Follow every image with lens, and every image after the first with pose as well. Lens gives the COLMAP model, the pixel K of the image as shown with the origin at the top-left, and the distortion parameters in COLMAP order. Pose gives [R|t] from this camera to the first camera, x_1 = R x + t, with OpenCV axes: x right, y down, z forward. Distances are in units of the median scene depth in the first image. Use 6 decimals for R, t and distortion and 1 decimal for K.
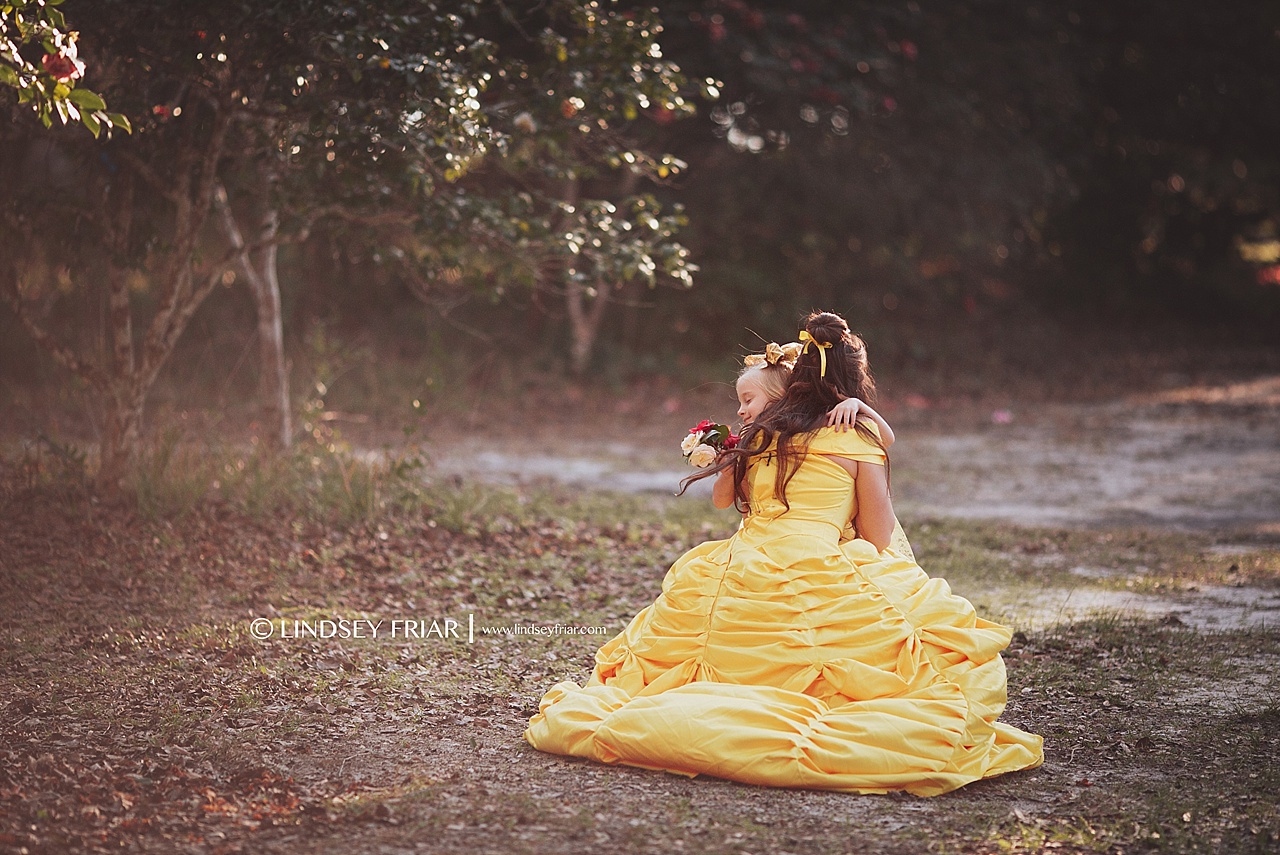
lens RADIAL K [[4955.7, 0, 638.6], [0, 4955.7, 436.1], [0, 0, 1]] dist [0.227740, 0.000000]
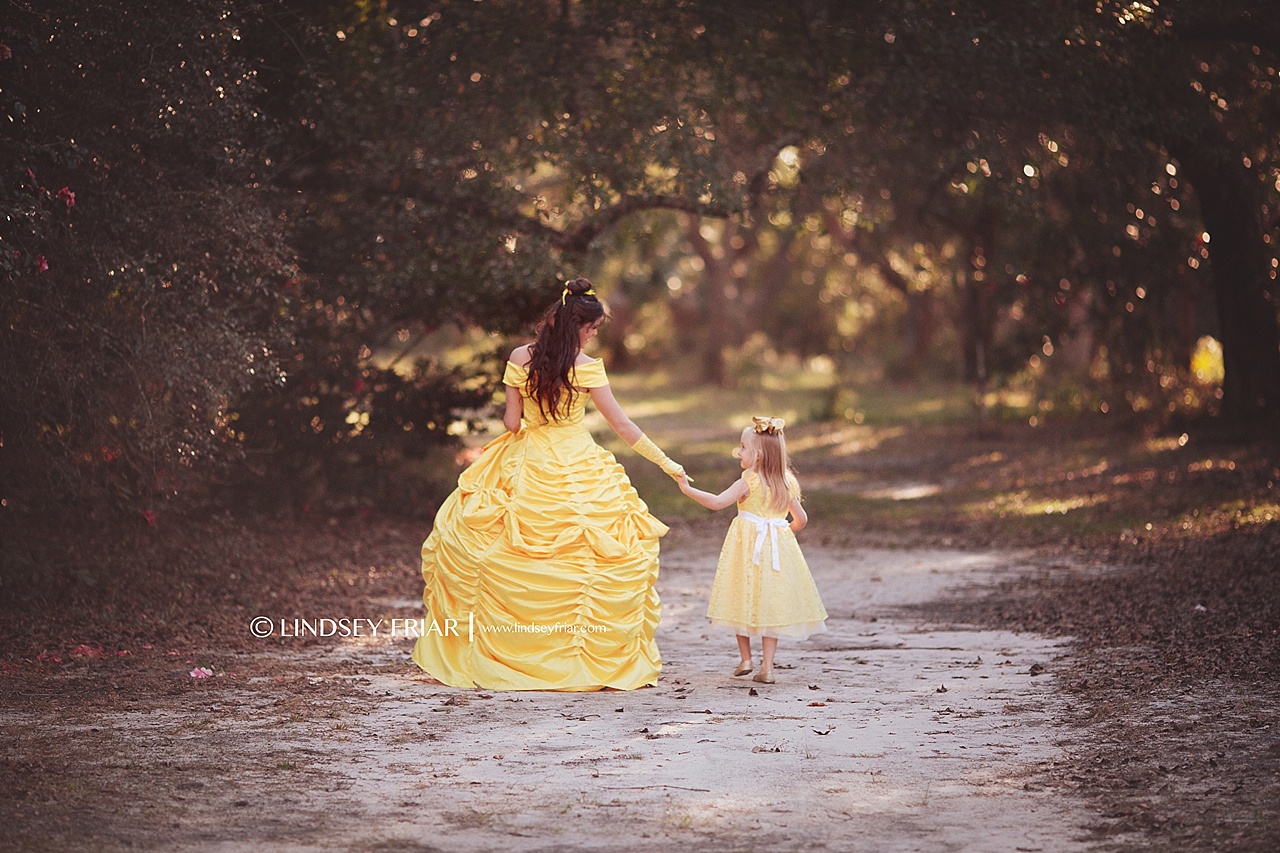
lens RADIAL K [[4955.7, 0, 639.6], [0, 4955.7, 424.2], [0, 0, 1]] dist [0.227740, 0.000000]
pose [[0.985191, -0.014438, 0.170852, 0.015687], [0.020506, 0.999218, -0.033806, -0.024271], [-0.170231, 0.036809, 0.984717, 0.374366]]
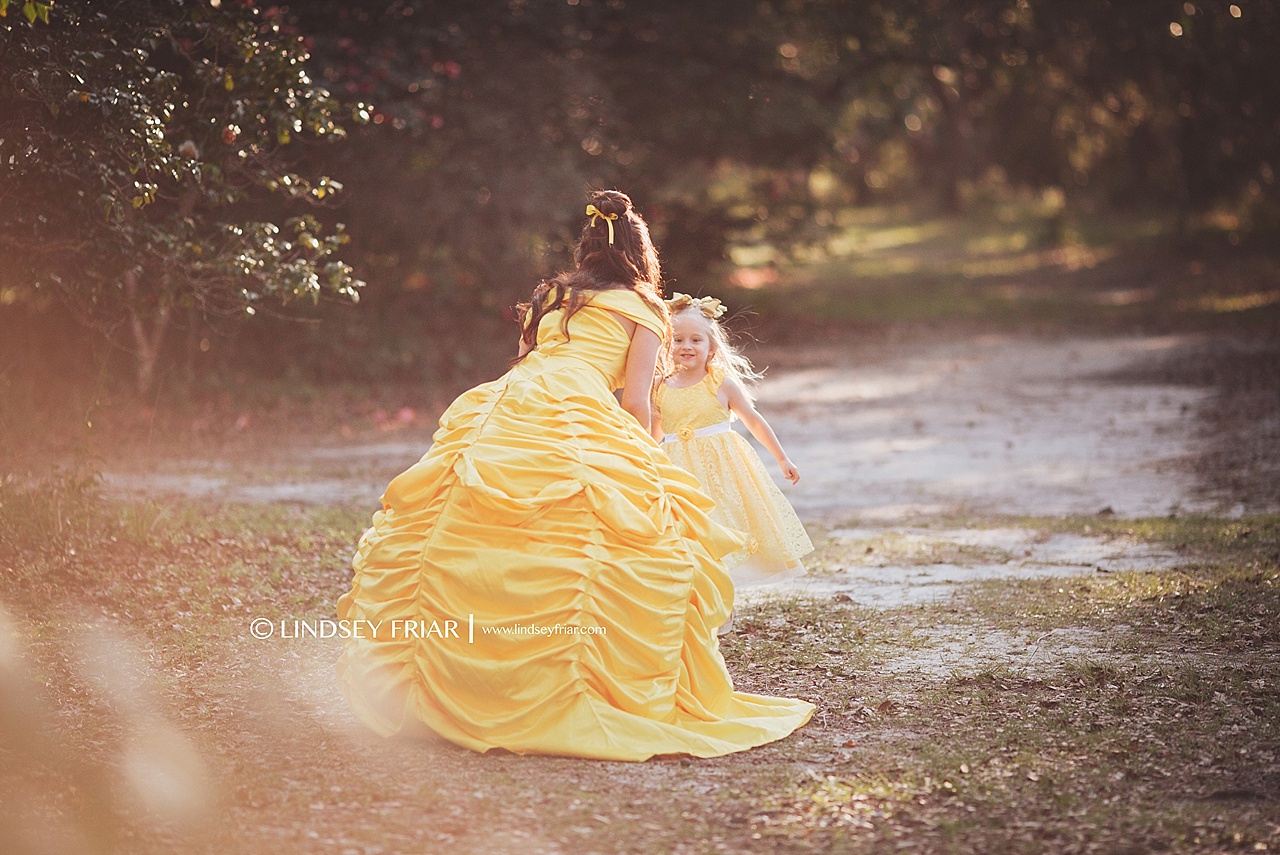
lens RADIAL K [[4955.7, 0, 635.1], [0, 4955.7, 420.8], [0, 0, 1]] dist [0.227740, 0.000000]
pose [[0.992010, -0.037661, 0.120410, -0.057939], [0.038444, 0.999252, -0.004192, 0.001560], [-0.120162, 0.008787, 0.992715, -0.045693]]
